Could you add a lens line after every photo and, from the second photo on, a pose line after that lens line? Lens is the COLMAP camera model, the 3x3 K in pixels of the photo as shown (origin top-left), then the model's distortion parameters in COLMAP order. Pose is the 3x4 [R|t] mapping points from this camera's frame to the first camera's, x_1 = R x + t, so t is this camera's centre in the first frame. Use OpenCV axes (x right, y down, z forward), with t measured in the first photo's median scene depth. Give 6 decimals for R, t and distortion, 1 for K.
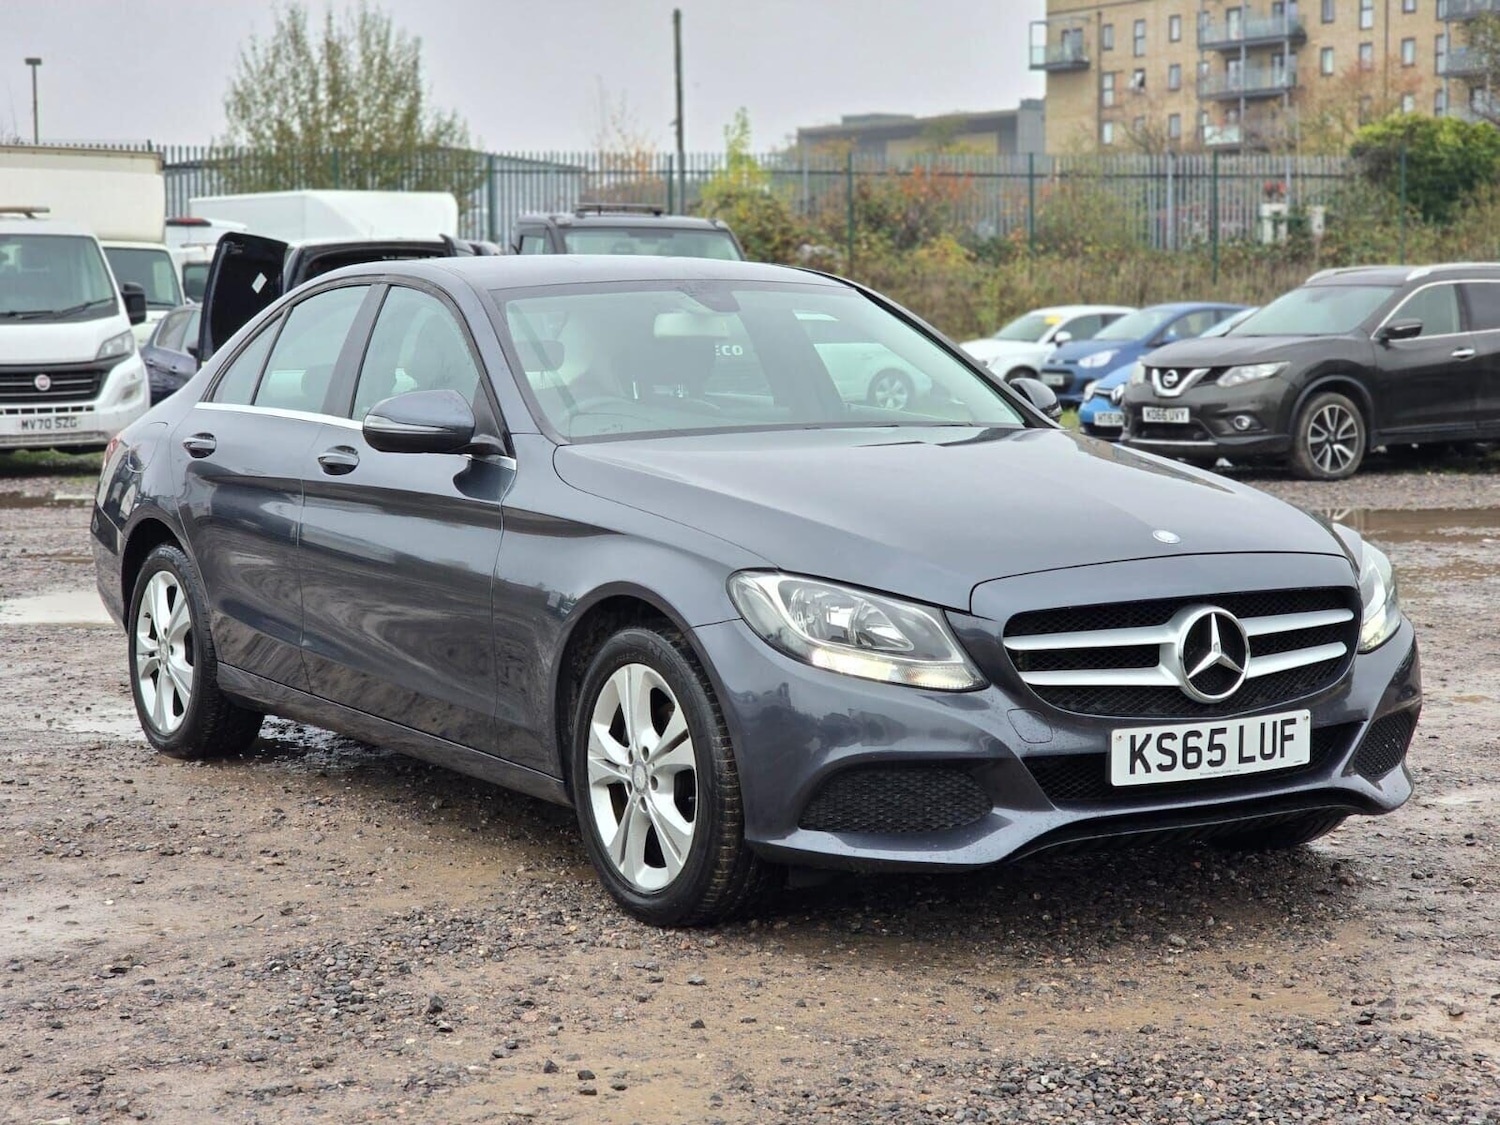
lens RADIAL K [[2837.9, 0, 740.5], [0, 2837.9, 562.1], [0, 0, 1]] dist [0.018234, 0.114379]
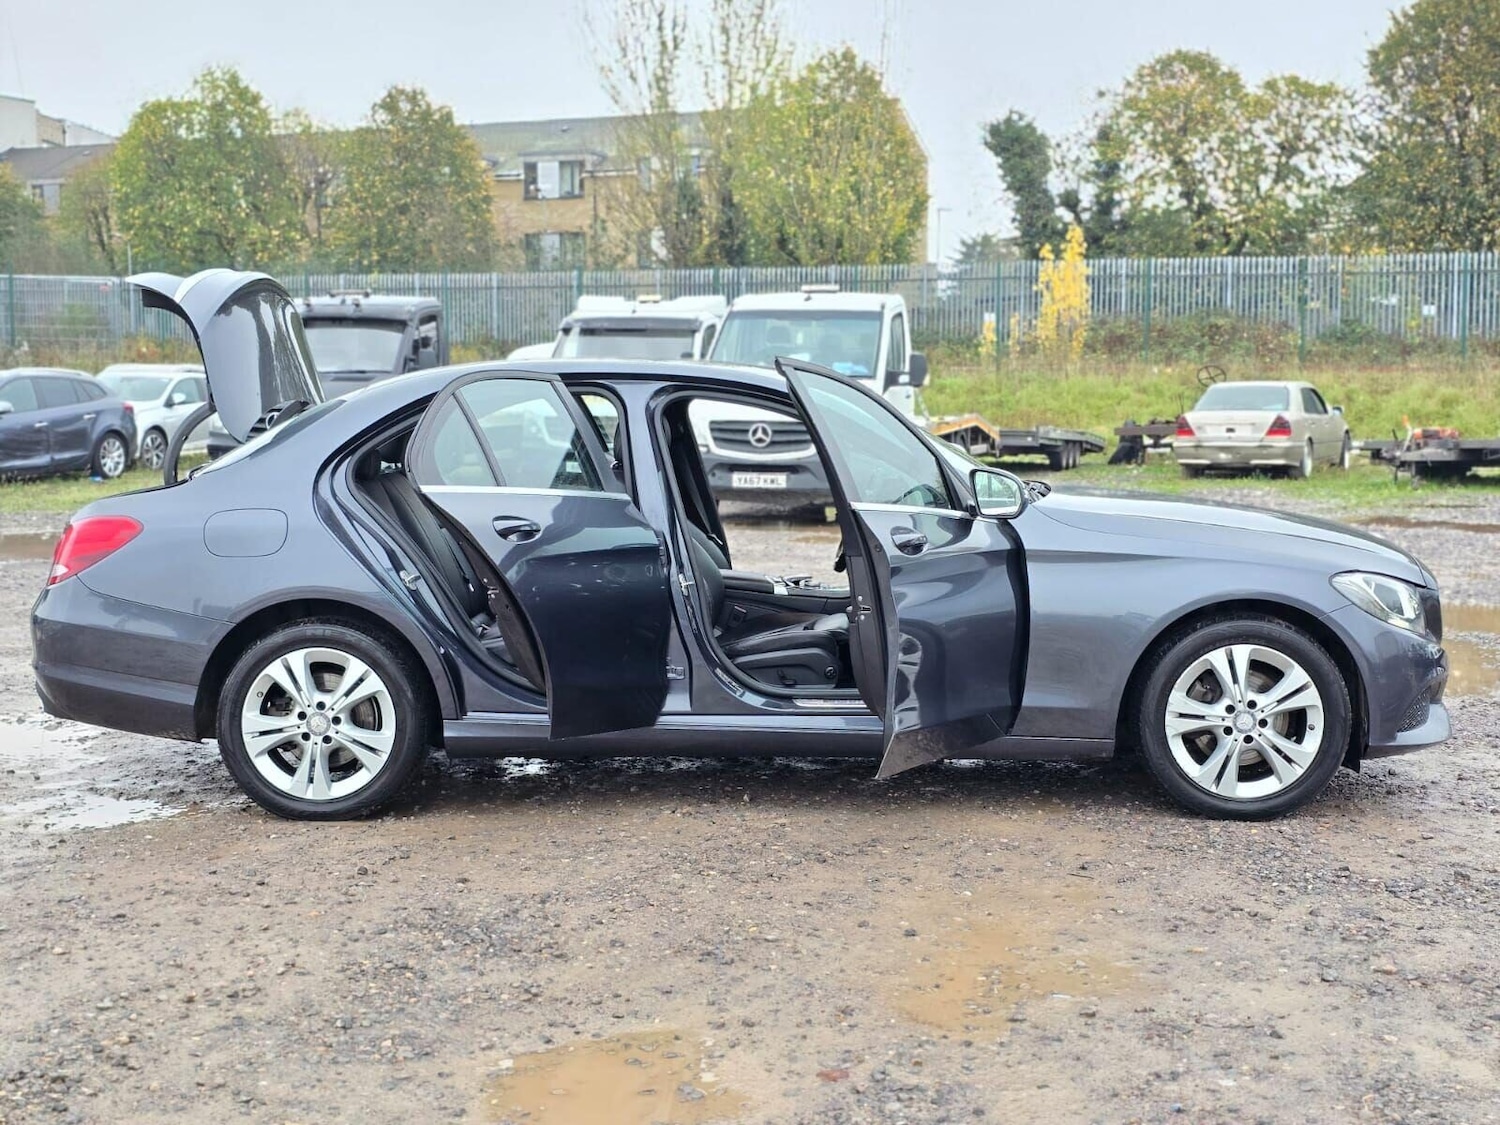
lens RADIAL K [[2012.5, 0, 750.0], [0, 2012.5, 562.5], [0, 0, 1]] dist [0.192251, -0.562476]
pose [[0.537812, -0.073337, 0.839869, -0.298843], [0.072787, 0.996529, 0.040406, -0.018994], [-0.839917, 0.039401, 0.541284, 0.185343]]
